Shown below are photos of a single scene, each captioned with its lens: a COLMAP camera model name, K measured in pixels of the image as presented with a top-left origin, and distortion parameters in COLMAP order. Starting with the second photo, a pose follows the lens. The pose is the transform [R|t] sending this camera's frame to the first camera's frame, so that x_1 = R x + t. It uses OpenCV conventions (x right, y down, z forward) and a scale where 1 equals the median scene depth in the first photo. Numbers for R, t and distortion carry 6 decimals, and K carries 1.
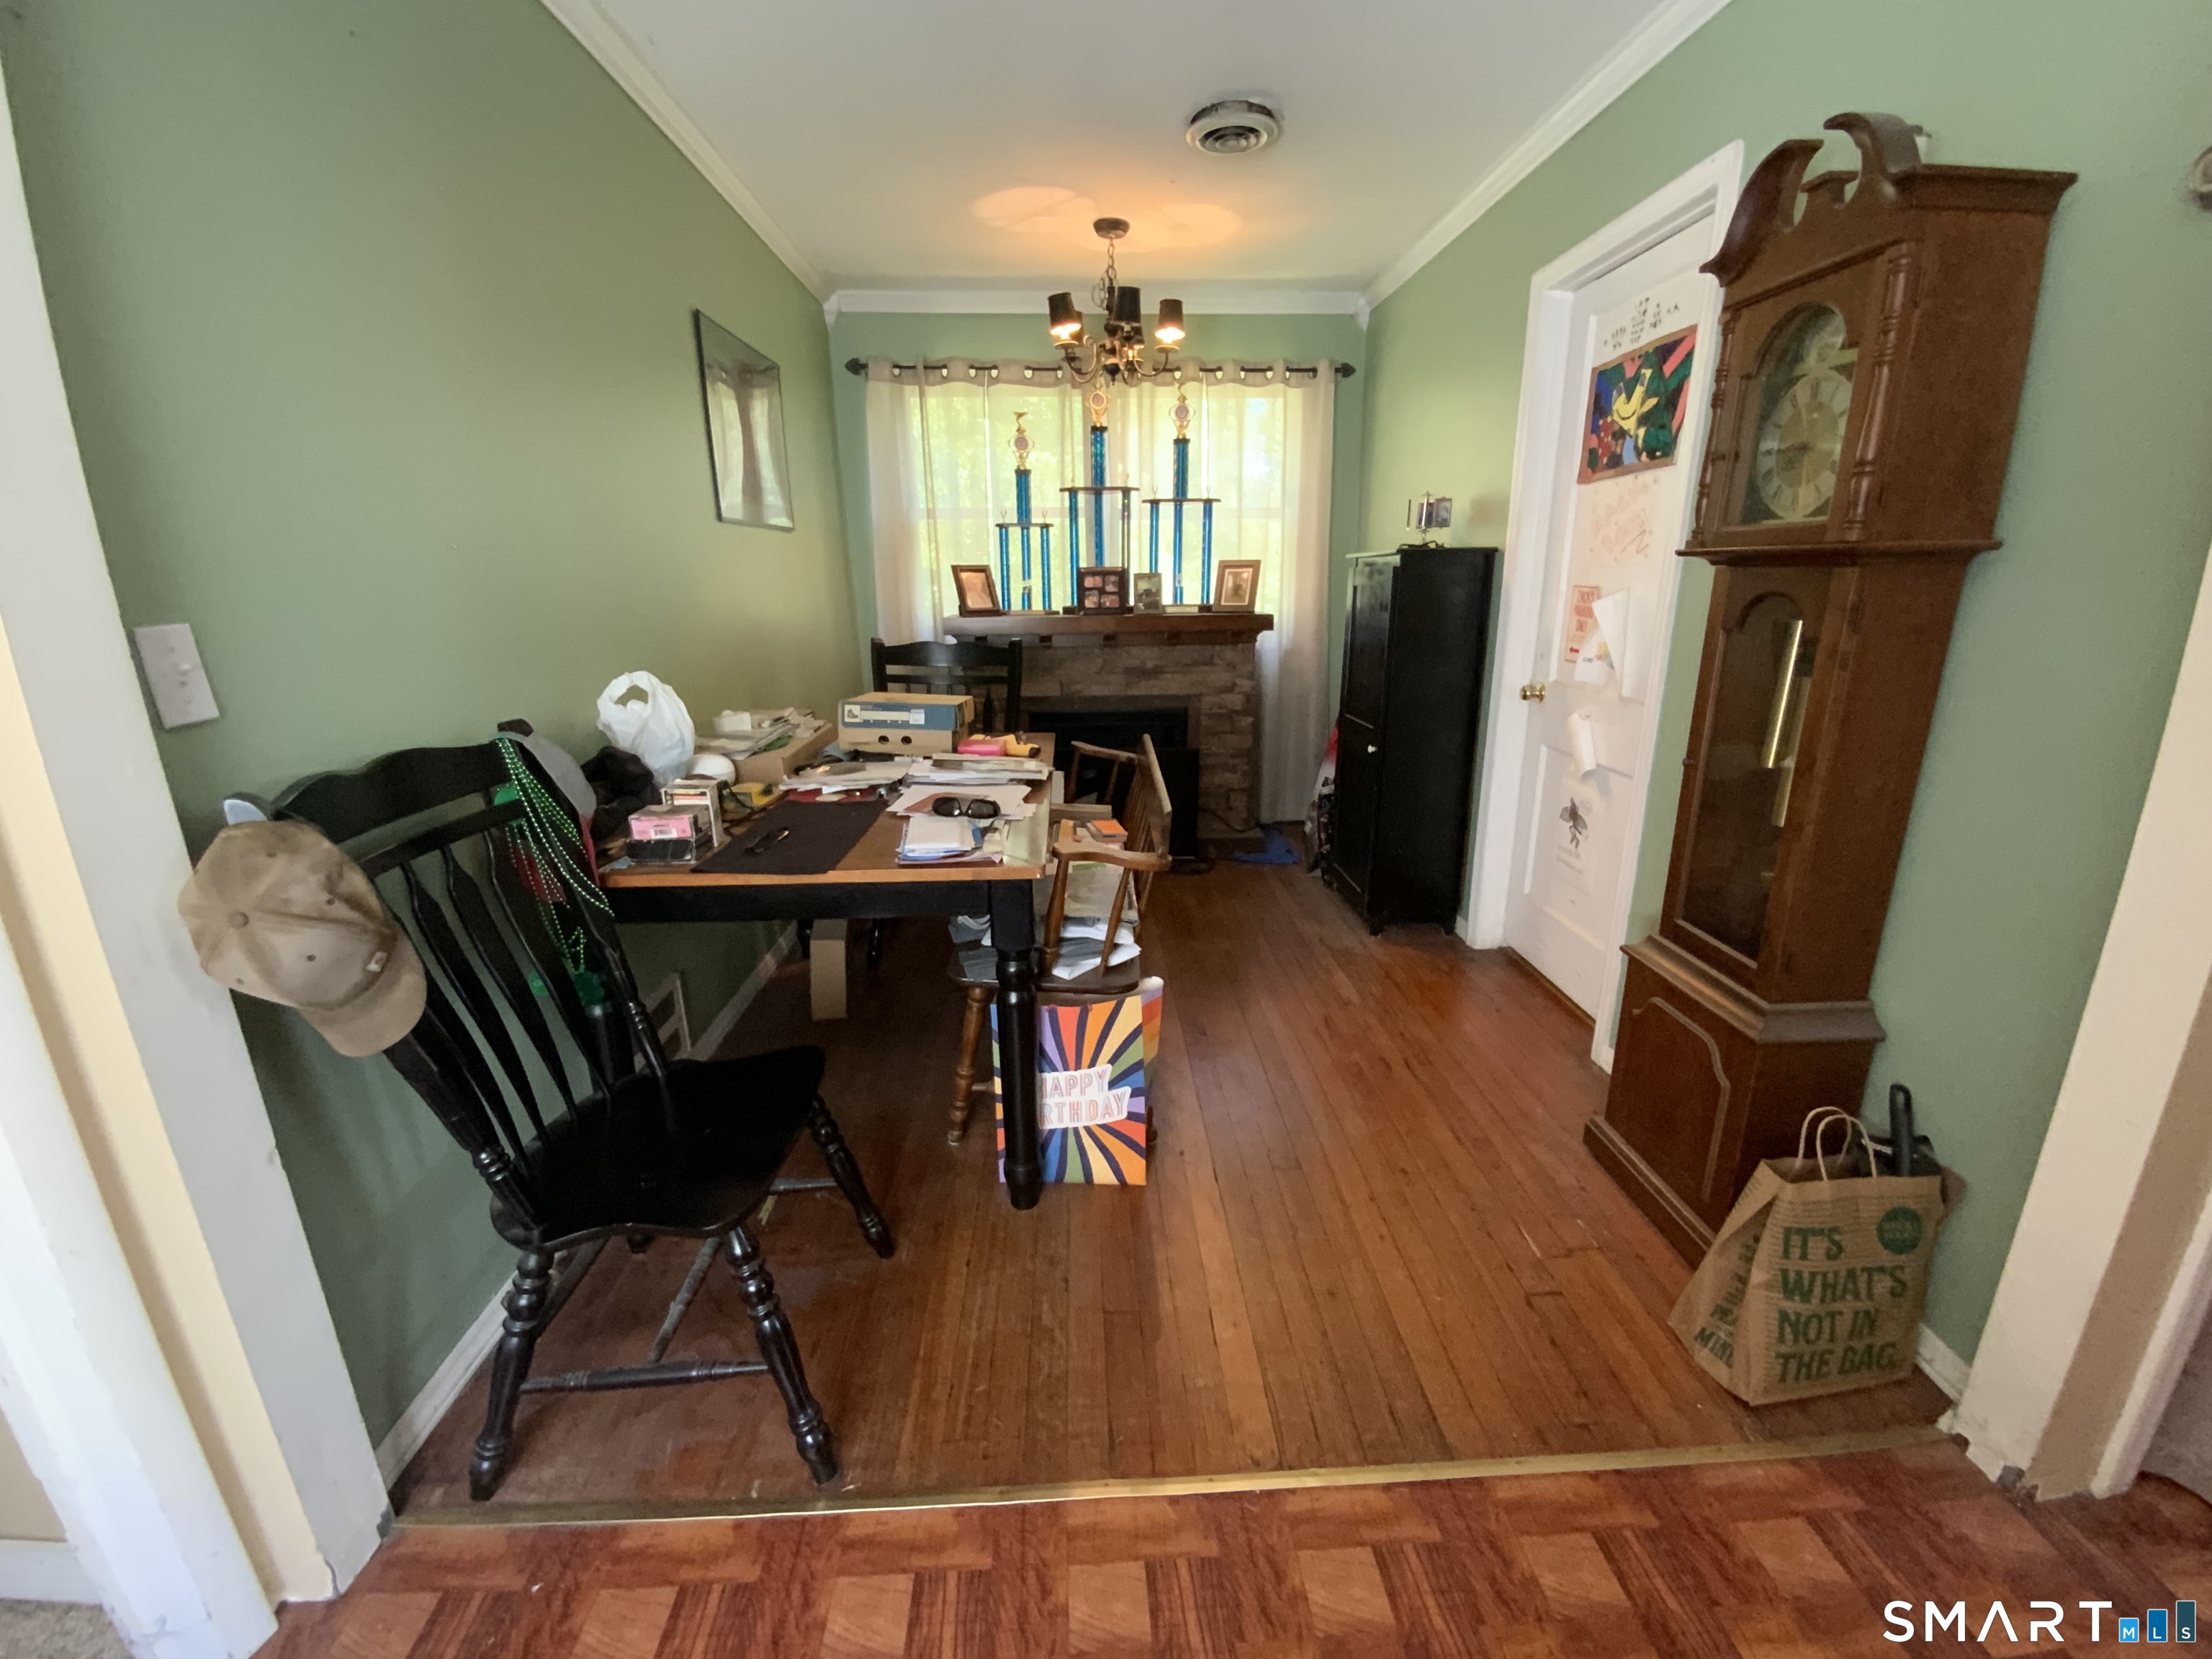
lens RADIAL K [[900.6, 0, 1104.1], [0, 900.6, 833.2], [0, 0, 1]] dist [0.015084, -0.019826]
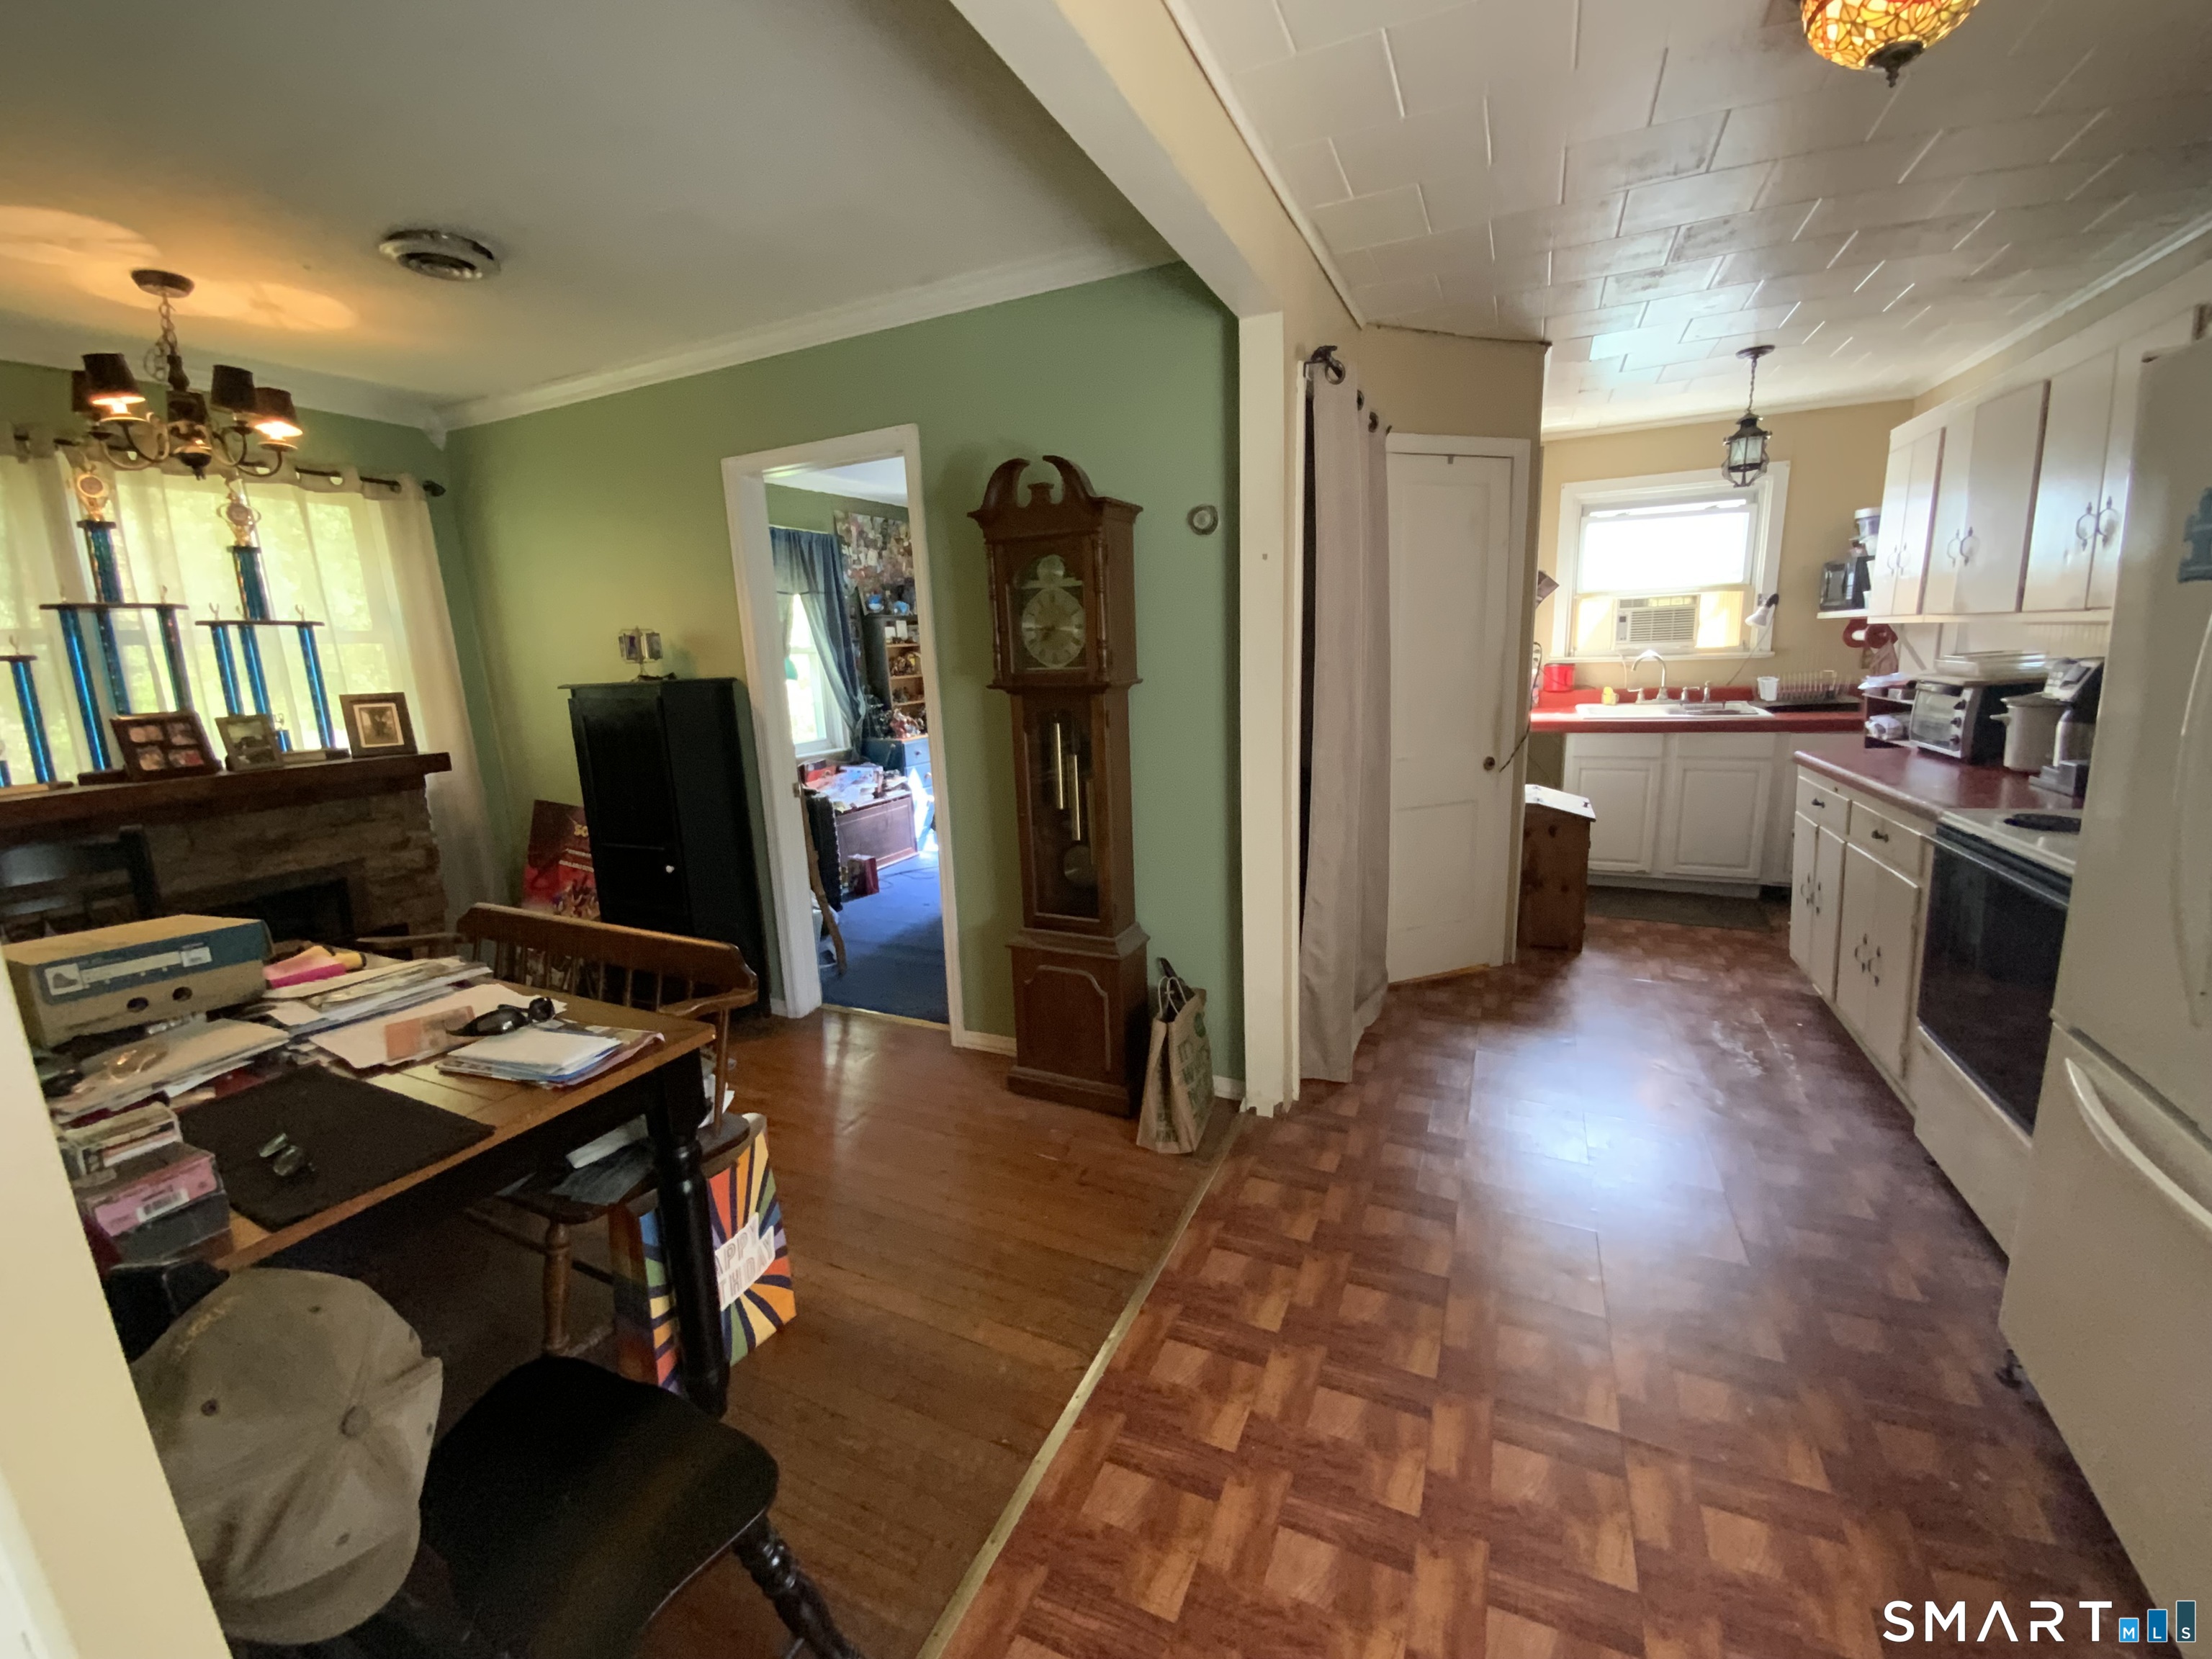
lens RADIAL K [[877.2, 0, 1105.5], [0, 877.2, 834.9], [0, 0, 1]] dist [0.015625, -0.018231]
pose [[0.450477, -0.181749, 0.874092, -0.449394], [0.271493, 0.960580, 0.059813, -0.069839], [-0.850507, 0.210366, 0.482063, 0.101851]]
